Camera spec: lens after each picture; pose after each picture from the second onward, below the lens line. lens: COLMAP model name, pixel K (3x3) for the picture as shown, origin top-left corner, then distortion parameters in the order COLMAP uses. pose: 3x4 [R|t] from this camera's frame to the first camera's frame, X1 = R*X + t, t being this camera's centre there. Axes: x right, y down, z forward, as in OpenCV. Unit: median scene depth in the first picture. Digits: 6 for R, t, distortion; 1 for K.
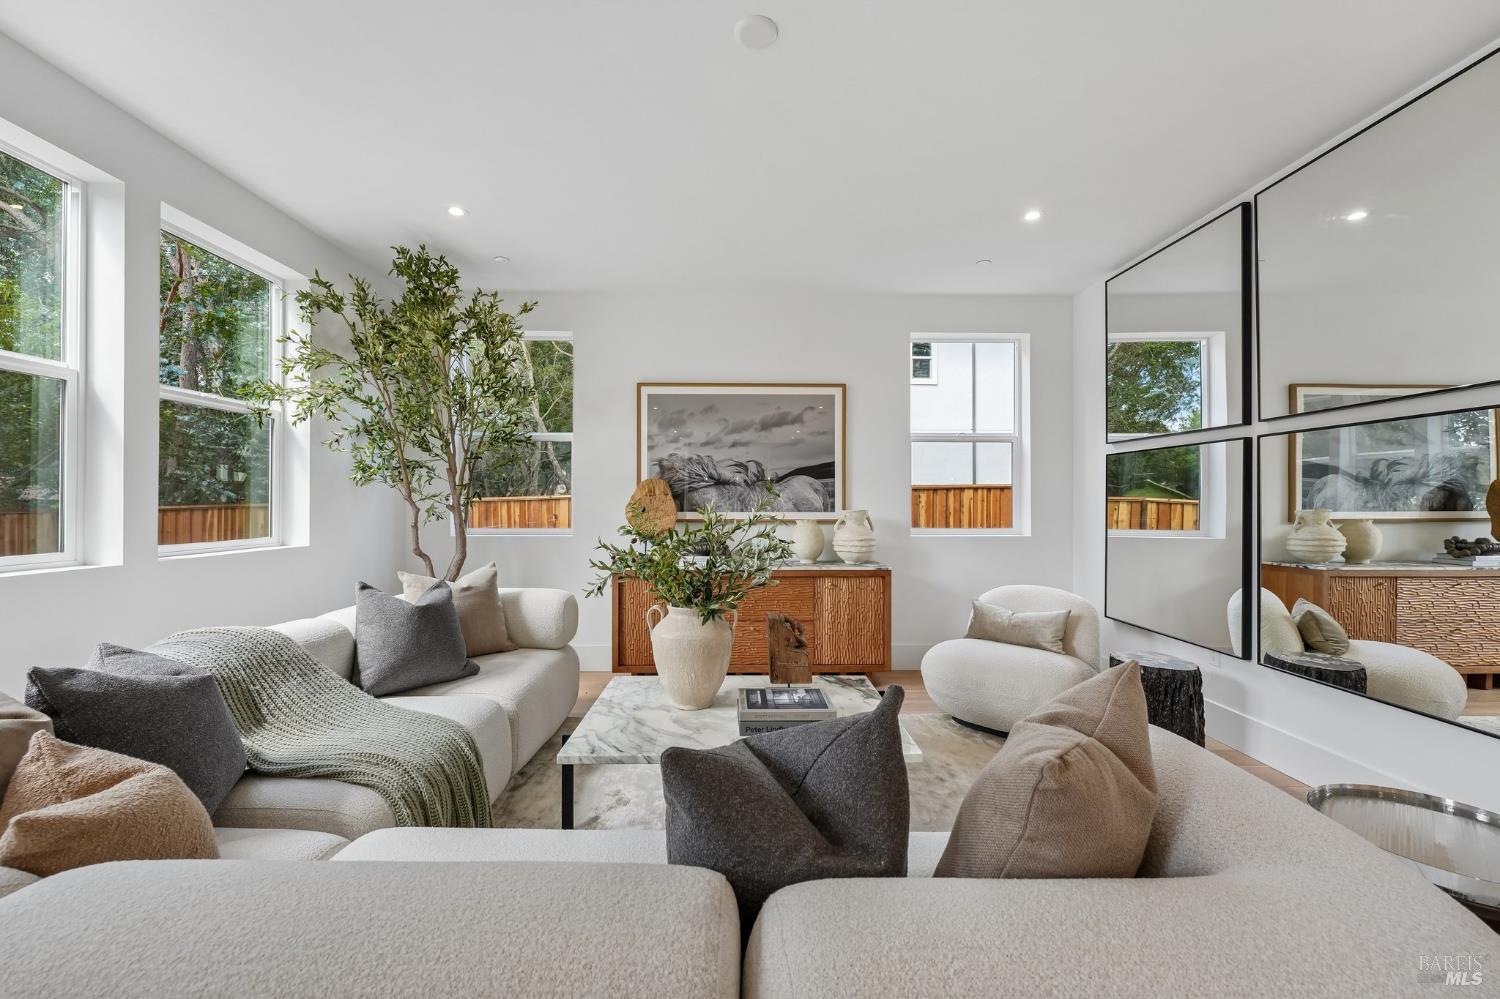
lens RADIAL K [[602.3, 0, 740.8], [0, 602.3, 503.9], [0, 0, 1]] dist [0.000904, -0.000194]
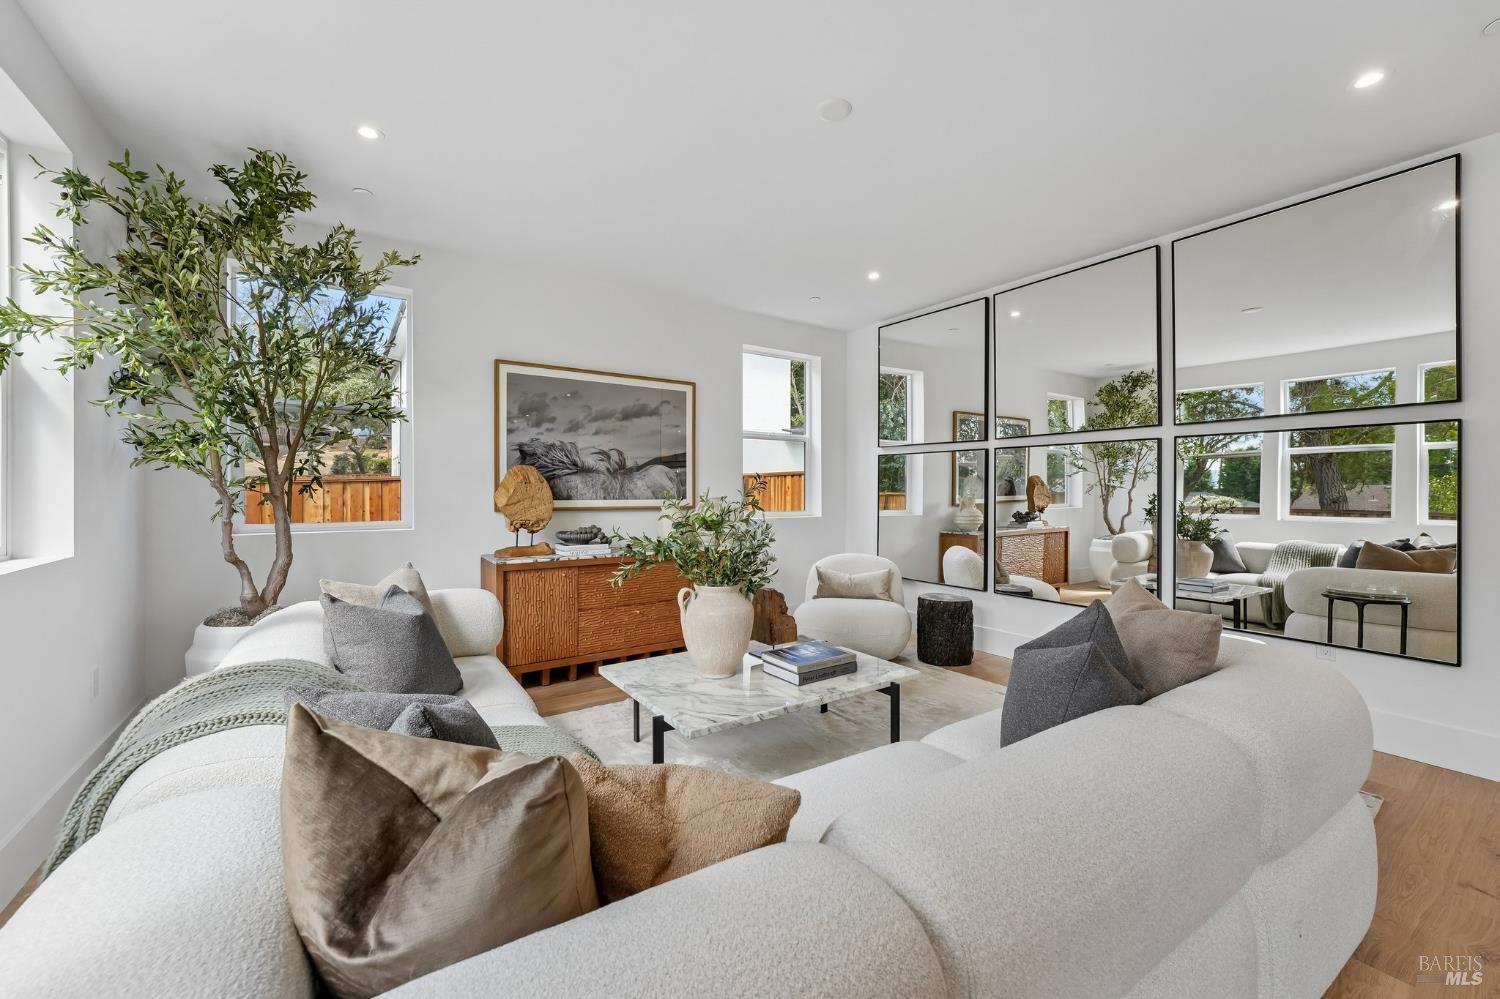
lens RADIAL K [[598.7, 0, 745.4], [0, 598.7, 497.8], [0, 0, 1]] dist [0.000175, -0.000326]
pose [[0.834849, -0.007404, 0.550429, -0.355295], [0.001043, 0.999929, 0.011869, -0.001666], [-0.550478, -0.009335, 0.834798, 0.032866]]
